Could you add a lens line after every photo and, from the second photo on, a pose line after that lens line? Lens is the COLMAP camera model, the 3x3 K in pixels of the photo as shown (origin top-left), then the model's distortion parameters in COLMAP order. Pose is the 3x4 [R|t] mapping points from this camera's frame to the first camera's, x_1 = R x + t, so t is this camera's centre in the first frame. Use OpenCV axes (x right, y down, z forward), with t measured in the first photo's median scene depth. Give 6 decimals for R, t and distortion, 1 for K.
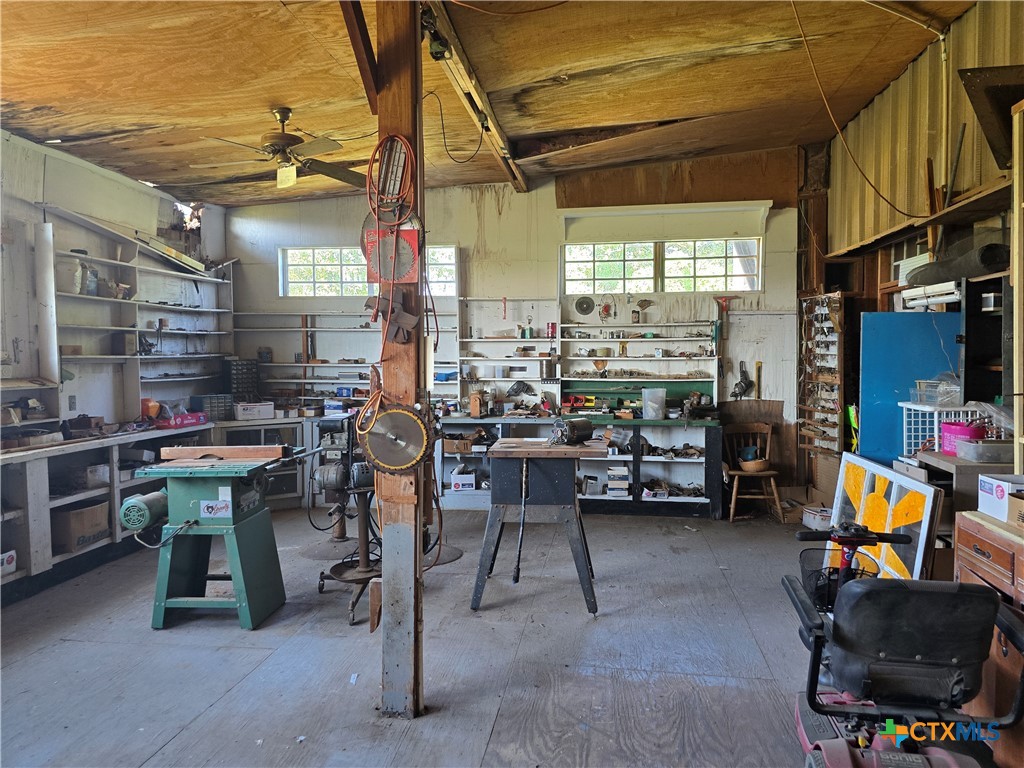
lens RADIAL K [[683.2, 0, 512.8], [0, 683.2, 377.3], [0, 0, 1]] dist [0.007750, -0.002648]
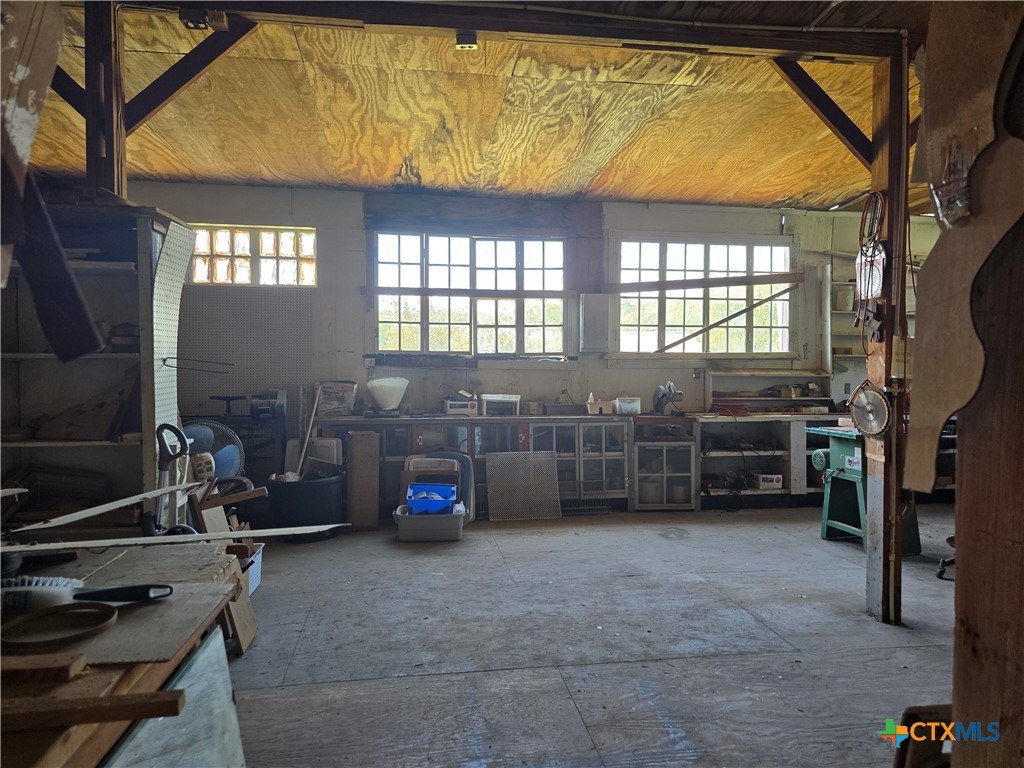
lens RADIAL K [[683.2, 0, 513.7], [0, 683.2, 383.1], [0, 0, 1]] dist [0.007750, -0.002648]
pose [[0.273673, 0.038825, -0.961039, 0.622762], [-0.036682, 0.998879, 0.029908, 0.011254], [0.961123, 0.027068, 0.274790, -0.050050]]
